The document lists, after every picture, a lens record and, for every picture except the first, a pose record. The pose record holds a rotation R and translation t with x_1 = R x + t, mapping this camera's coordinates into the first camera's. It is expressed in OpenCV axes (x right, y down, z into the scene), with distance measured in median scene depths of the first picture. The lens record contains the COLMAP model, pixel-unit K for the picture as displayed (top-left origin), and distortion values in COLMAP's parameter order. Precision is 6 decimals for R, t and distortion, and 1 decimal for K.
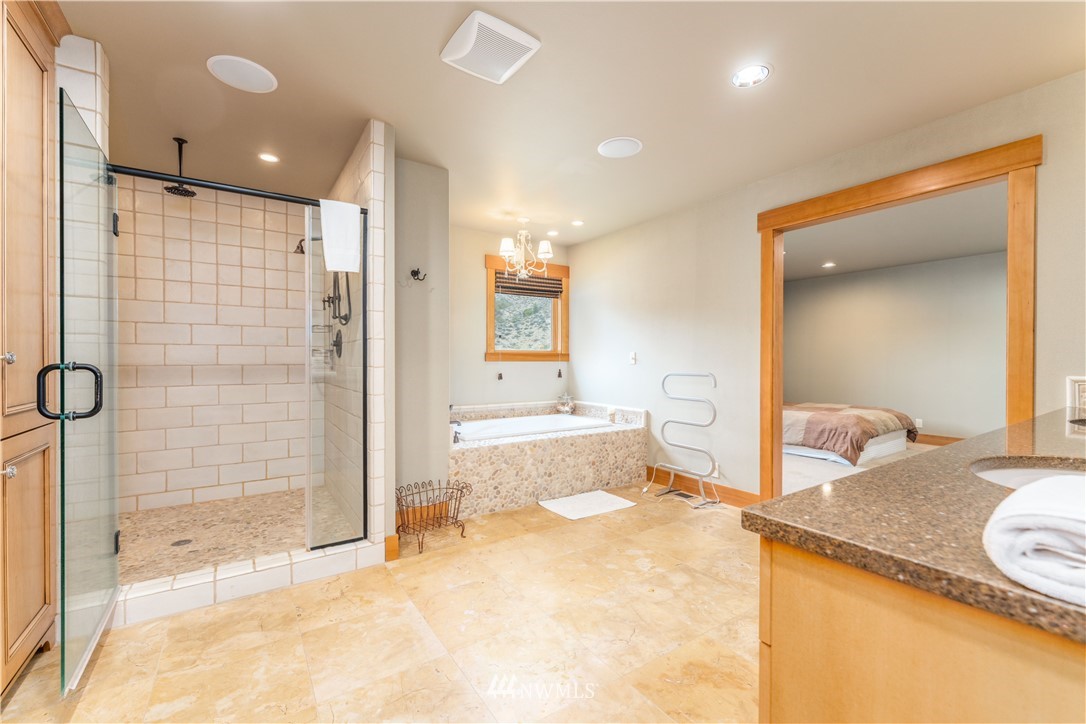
lens RADIAL K [[450.4, 0, 542.8], [0, 450.4, 363.3], [0, 0, 1]] dist [-0.005318, 0.000395]
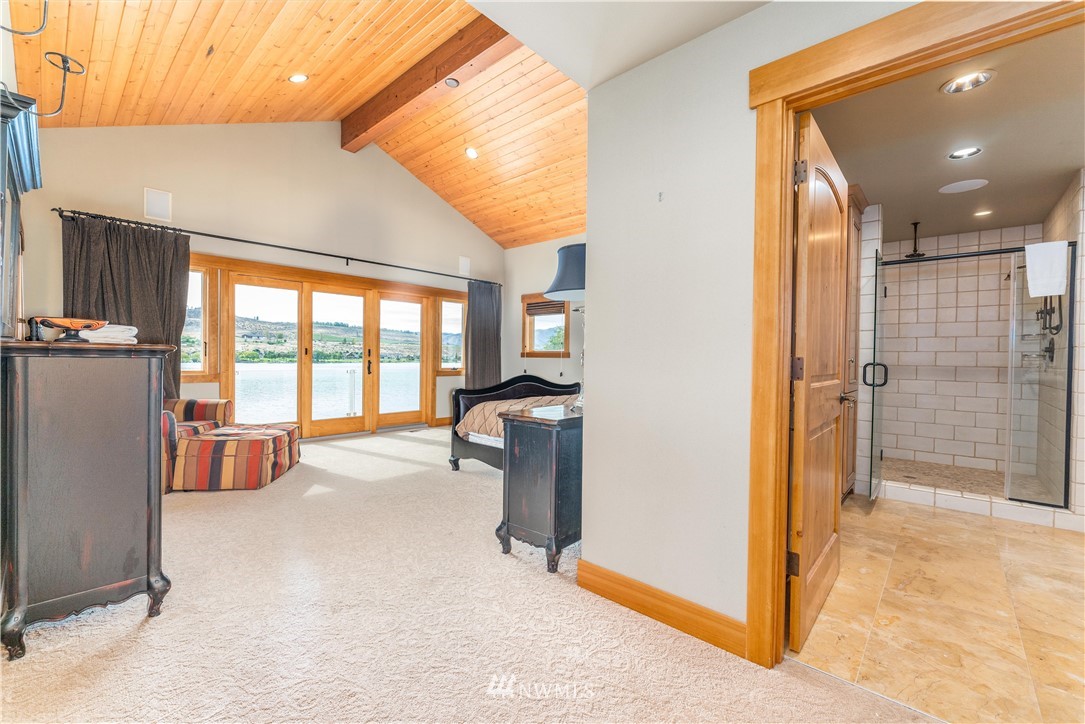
lens RADIAL K [[450.0, 0, 535.5], [0, 450.0, 363.0], [0, 0, 1]] dist [-0.005318, 0.000395]
pose [[0.232059, 0.013879, -0.972603, 0.420477], [-0.020806, 0.999740, 0.009302, 0.008887], [0.972479, 0.018077, 0.232288, -0.656370]]
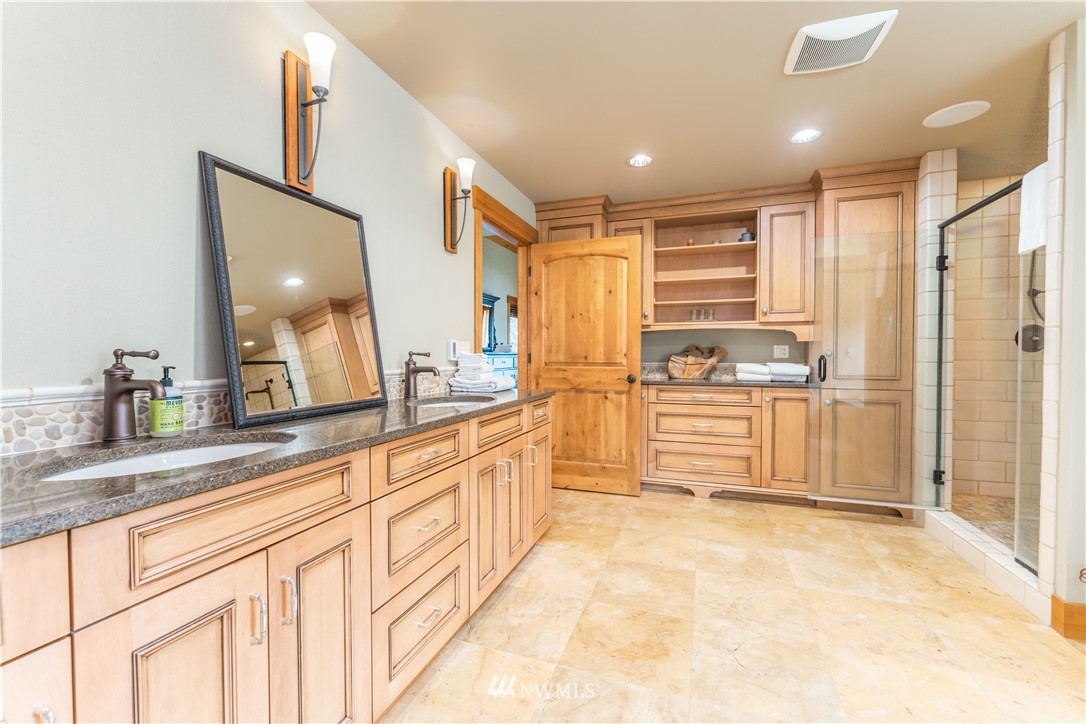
lens RADIAL K [[450.4, 0, 540.9], [0, 450.4, 362.3], [0, 0, 1]] dist [-0.005318, 0.000395]
pose [[-0.808208, 0.009228, -0.588824, 0.707932], [-0.005519, 0.999715, 0.023243, -0.007402], [0.588871, 0.022035, -0.807927, 1.008834]]
